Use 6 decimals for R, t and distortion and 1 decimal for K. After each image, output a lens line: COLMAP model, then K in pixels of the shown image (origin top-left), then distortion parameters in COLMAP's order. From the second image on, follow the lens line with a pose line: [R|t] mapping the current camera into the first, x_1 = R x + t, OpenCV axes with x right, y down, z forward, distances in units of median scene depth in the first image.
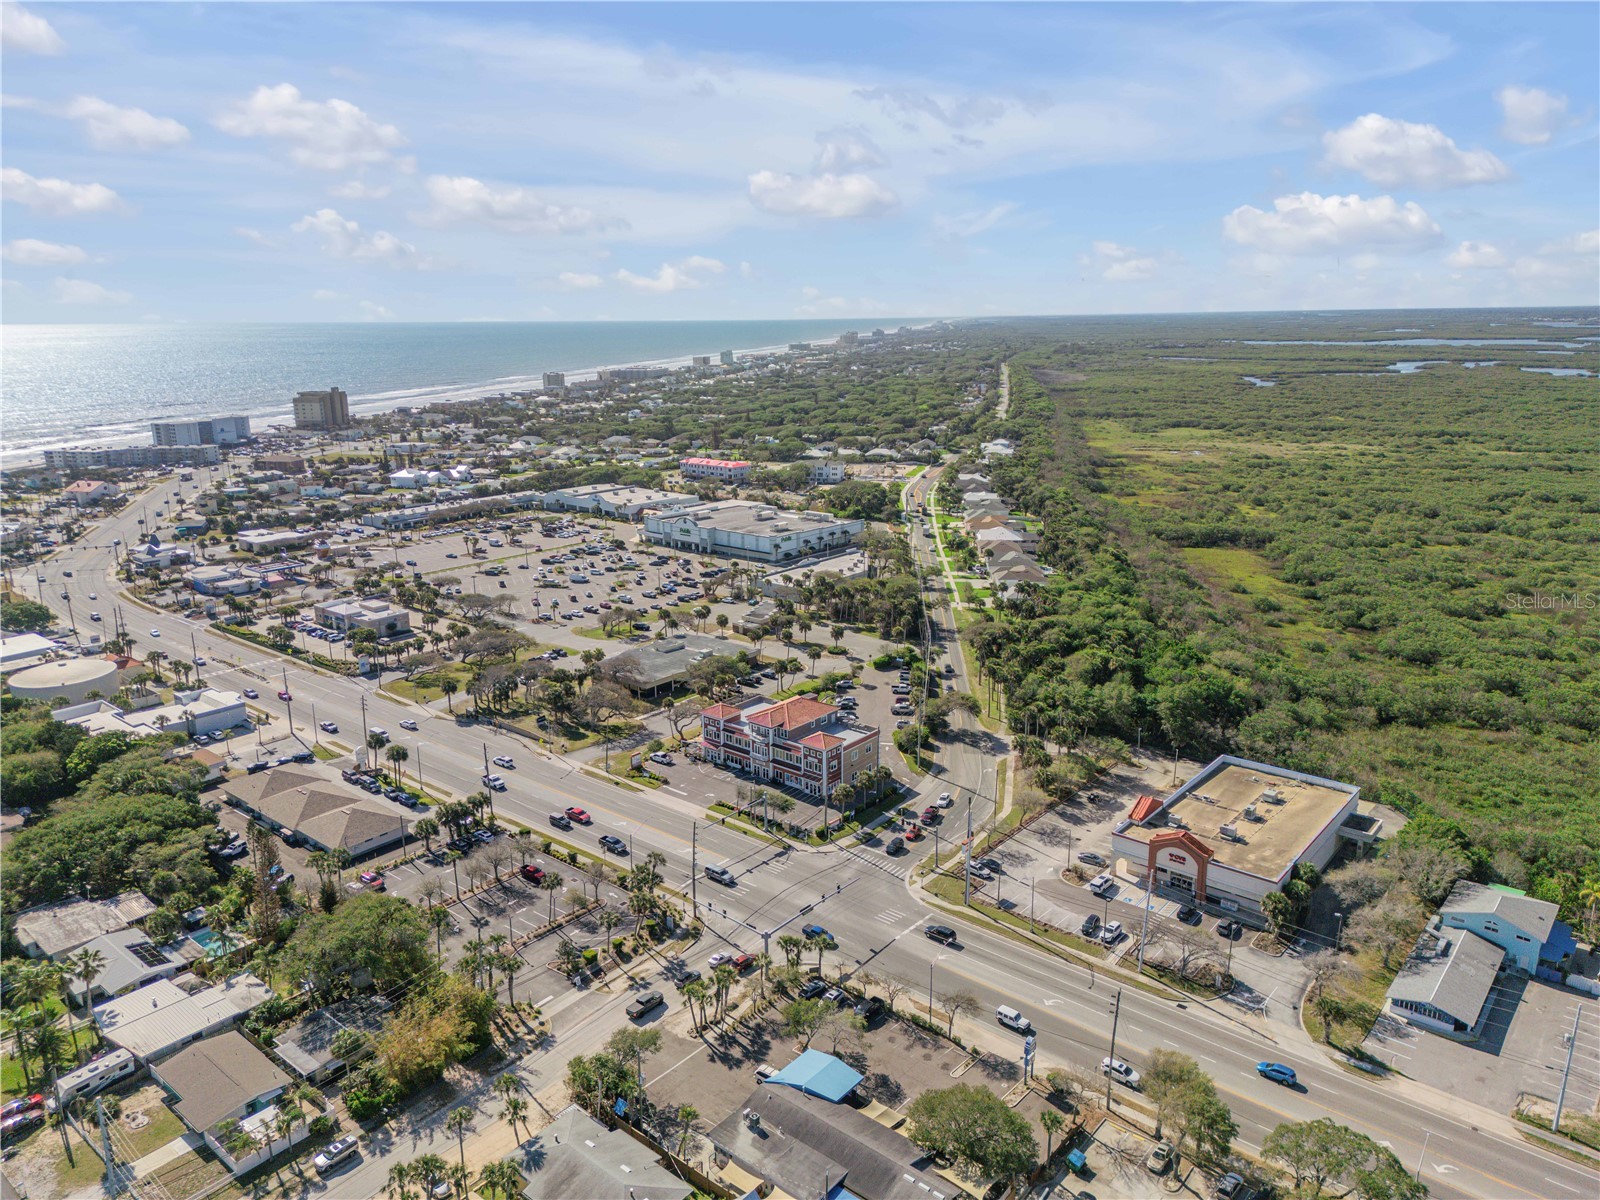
lens RADIAL K [[1118.9, 0, 803.8], [0, 1118.9, 589.9], [0, 0, 1]] dist [0.086824, -0.091659]
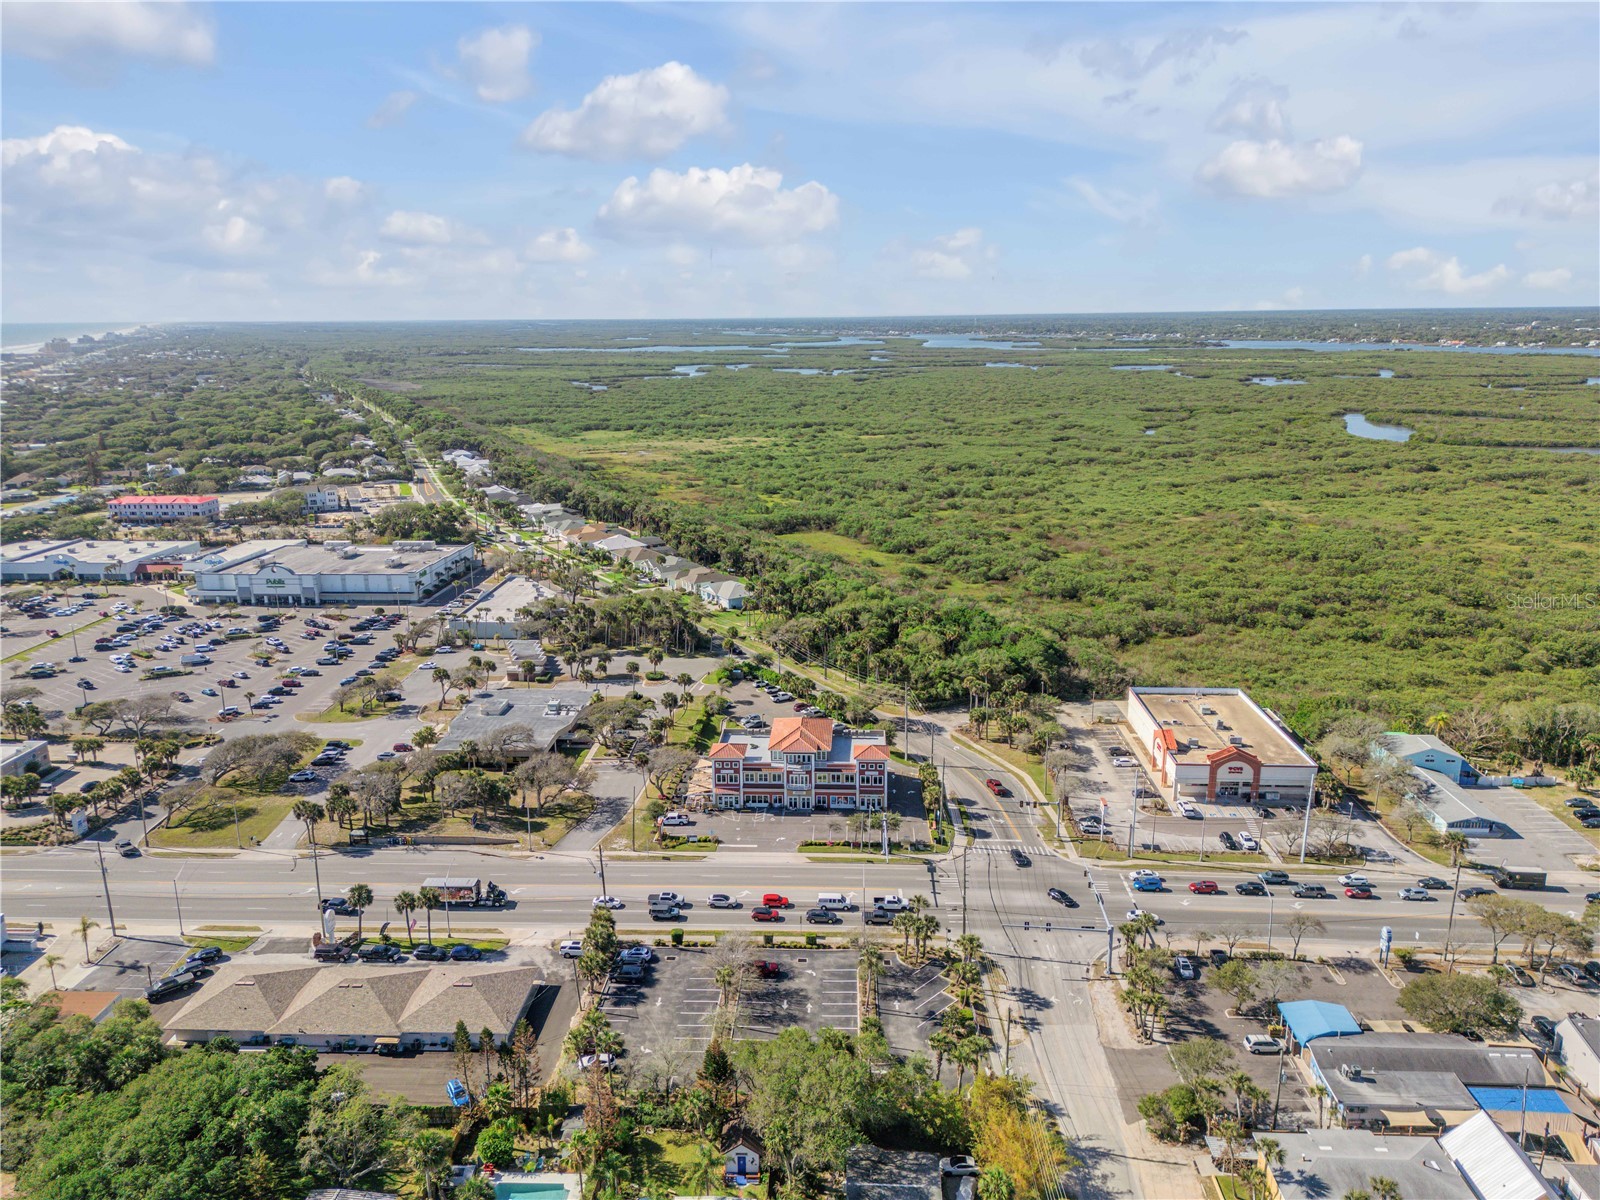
lens RADIAL K [[1118.9, 0, 807.7], [0, 1118.9, 562.4], [0, 0, 1]] dist [0.086824, -0.091659]
pose [[0.795670, -0.126126, 0.592454, -0.507260], [0.143212, 0.989522, 0.018322, -0.047339], [-0.588557, 0.070268, 0.805396, 0.203648]]
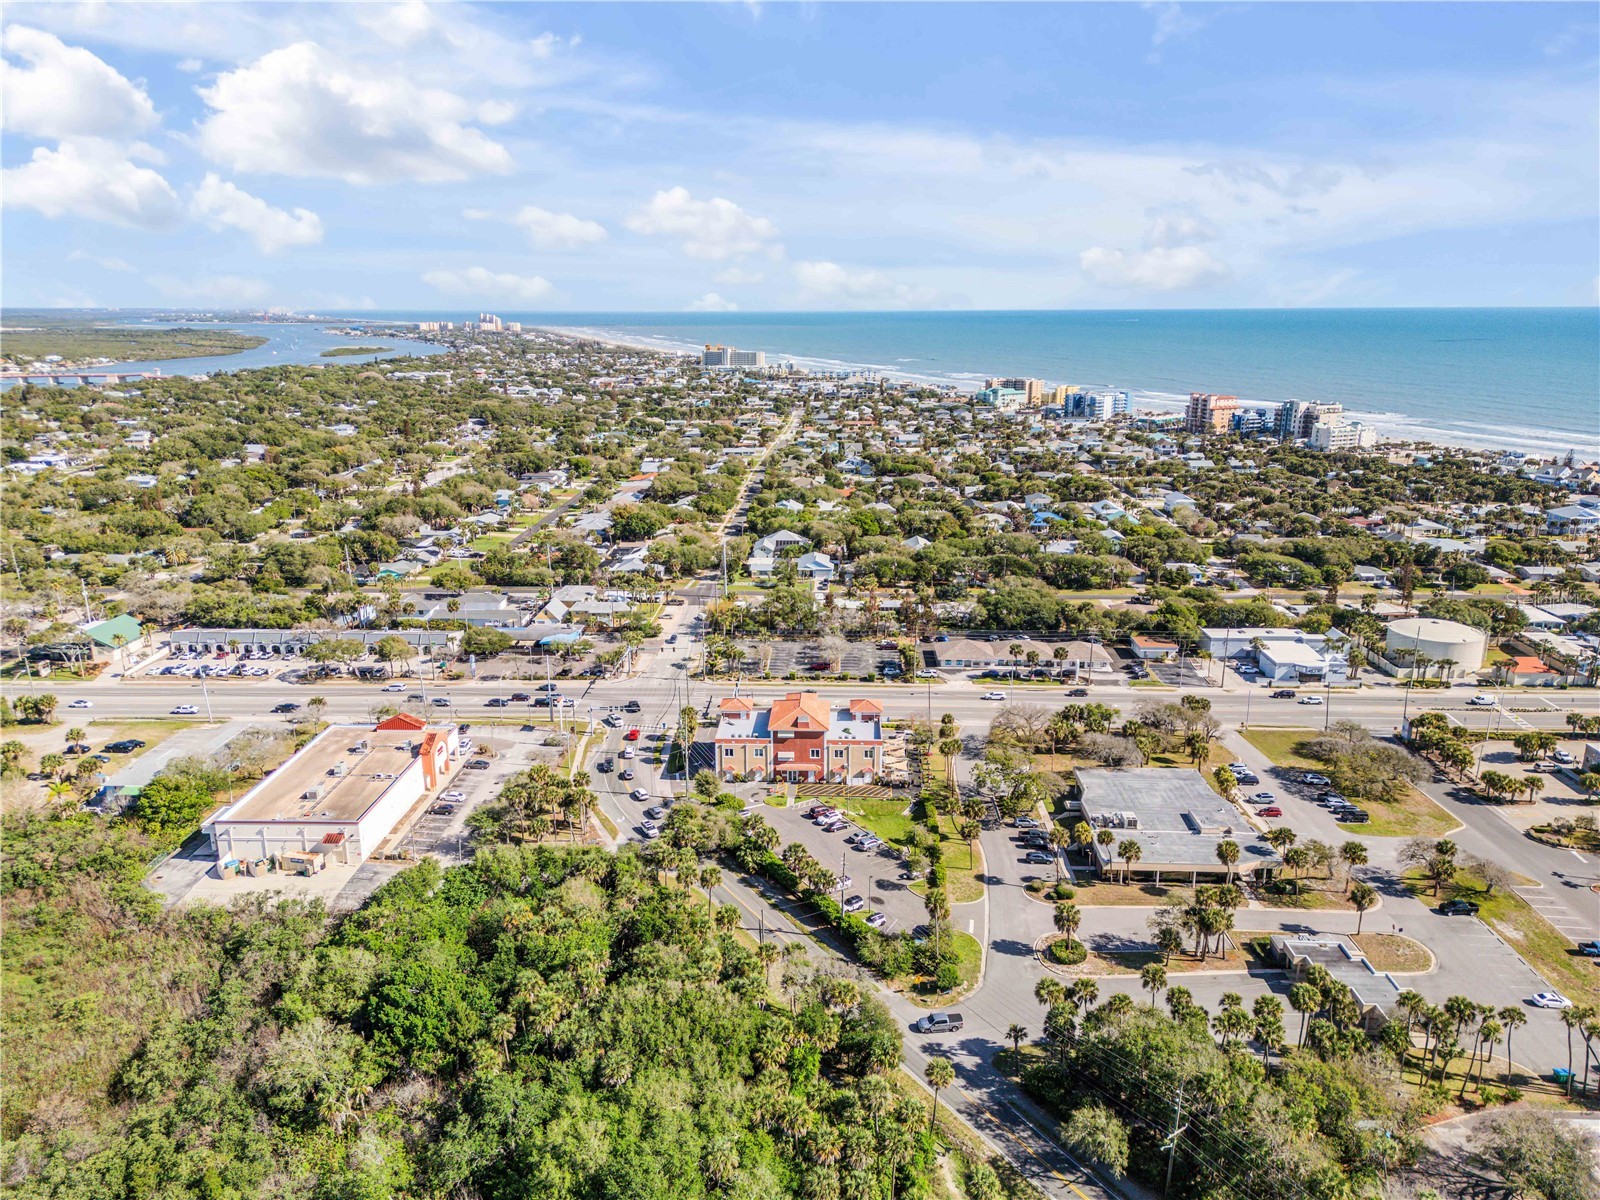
lens RADIAL K [[1118.9, 0, 797.0], [0, 1118.9, 597.0], [0, 0, 1]] dist [0.086824, -0.091659]
pose [[-0.793821, 0.163664, -0.585715, 0.509338], [-0.135356, 0.891401, 0.432530, -0.376629], [0.592897, 0.422632, -0.685460, 1.501280]]
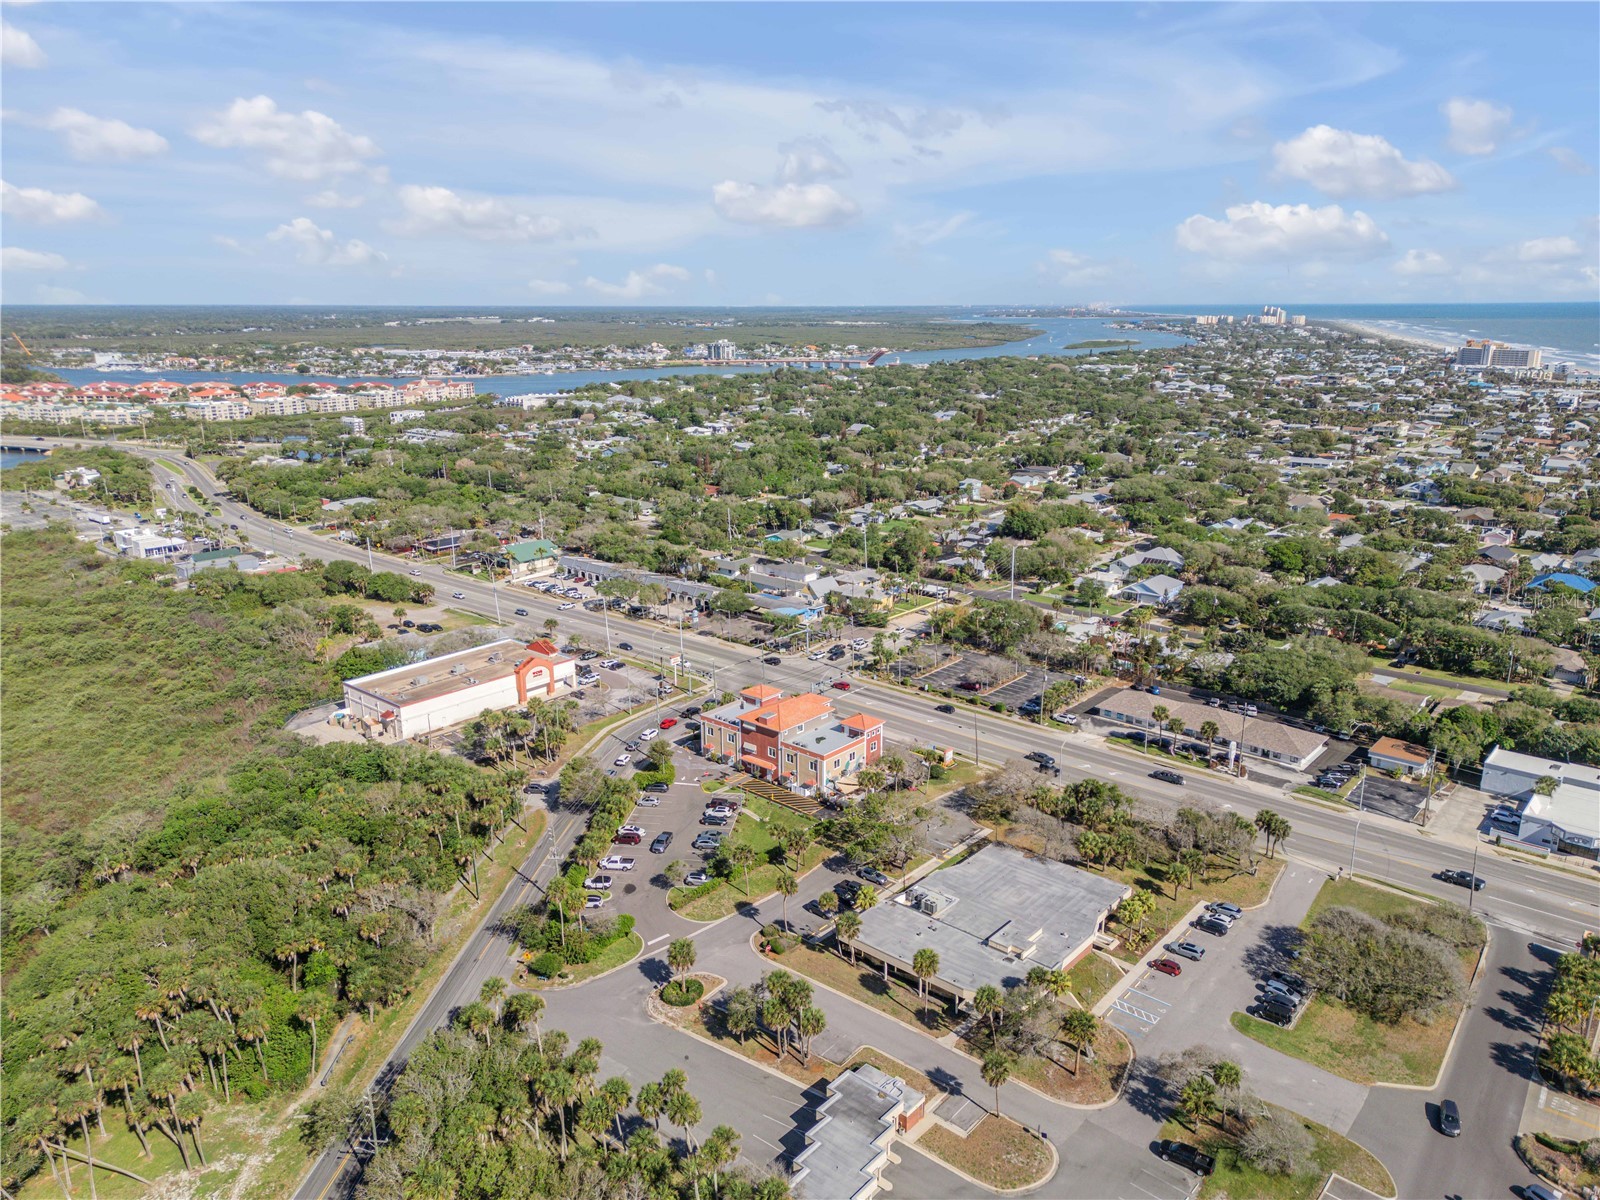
lens RADIAL K [[1118.9, 0, 798.7], [0, 1118.9, 601.7], [0, 0, 1]] dist [0.086824, -0.091659]
pose [[-0.999631, 0.005968, 0.026502, -0.042856], [0.017975, 0.876775, 0.480565, -0.407073], [-0.020368, 0.480864, -0.876559, 1.662692]]
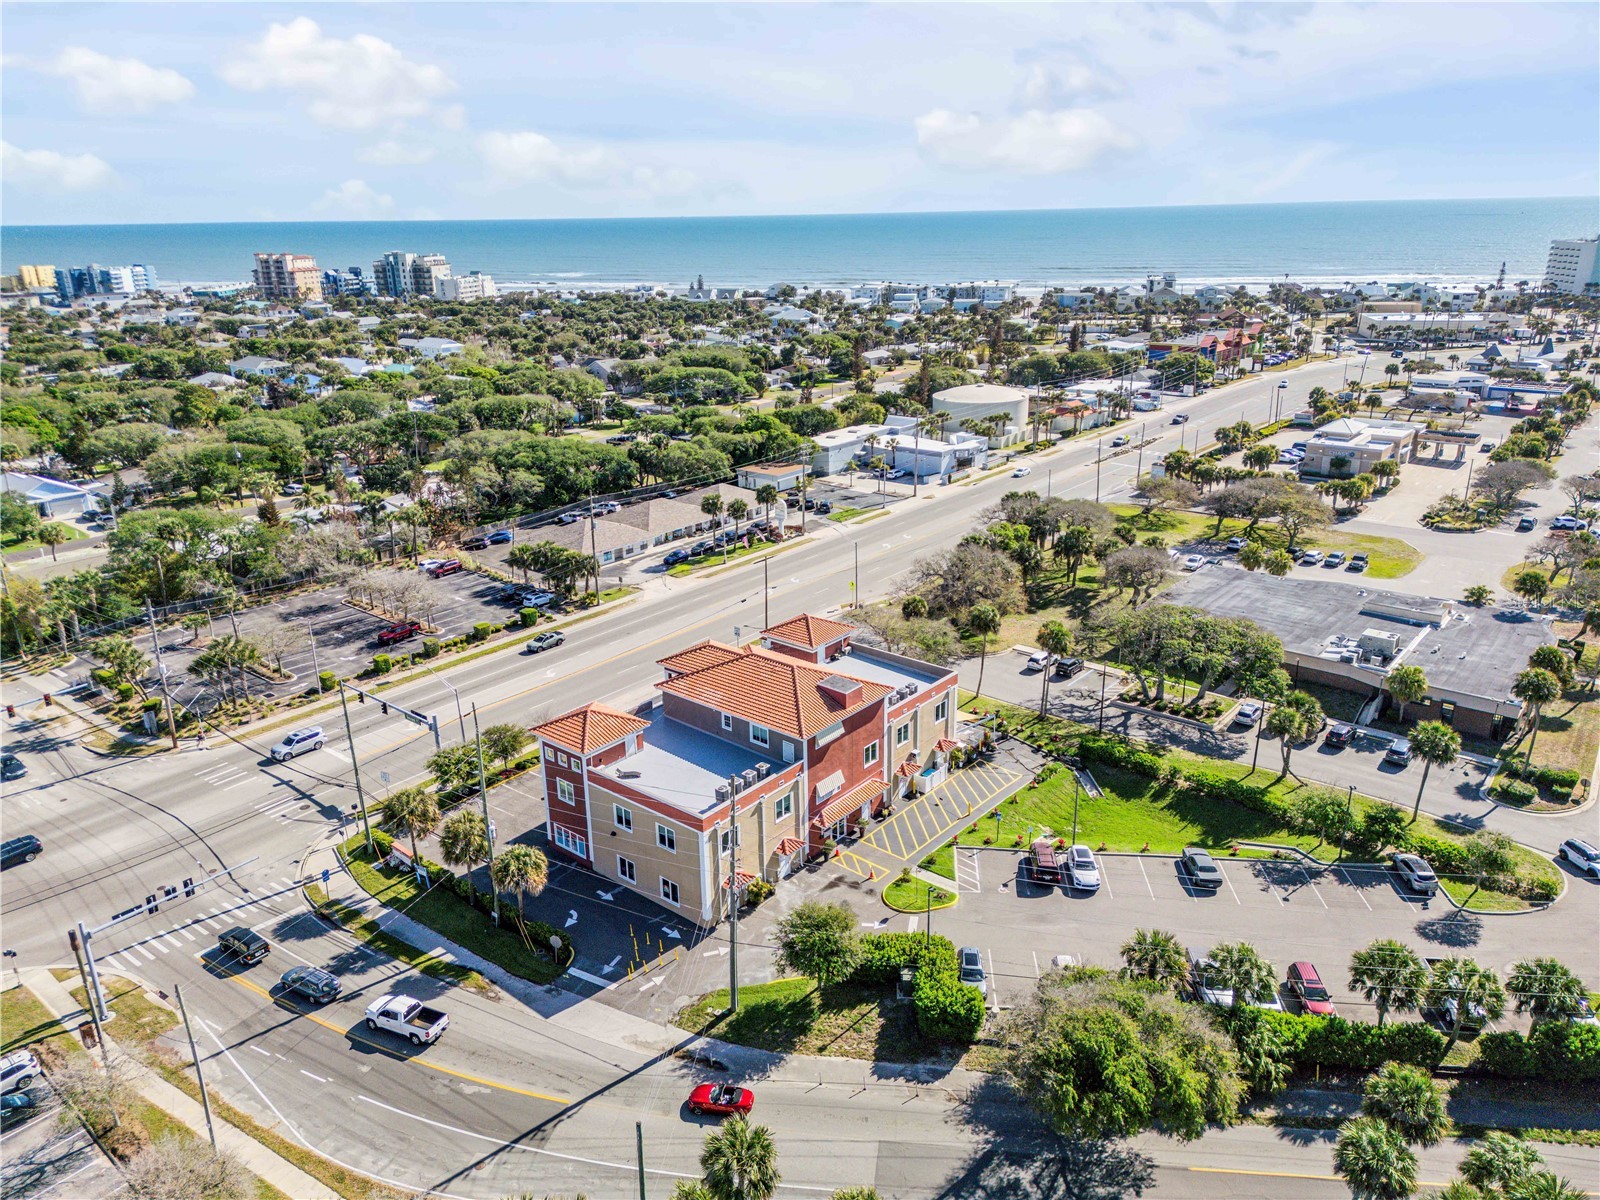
lens RADIAL K [[1118.9, 0, 798.7], [0, 1118.9, 602.4], [0, 0, 1]] dist [0.086824, -0.091659]
pose [[-0.002414, 0.337059, -0.941481, 0.334018], [-0.219527, 0.918338, 0.329336, -0.050583], [0.975603, 0.207476, 0.071777, 0.897265]]
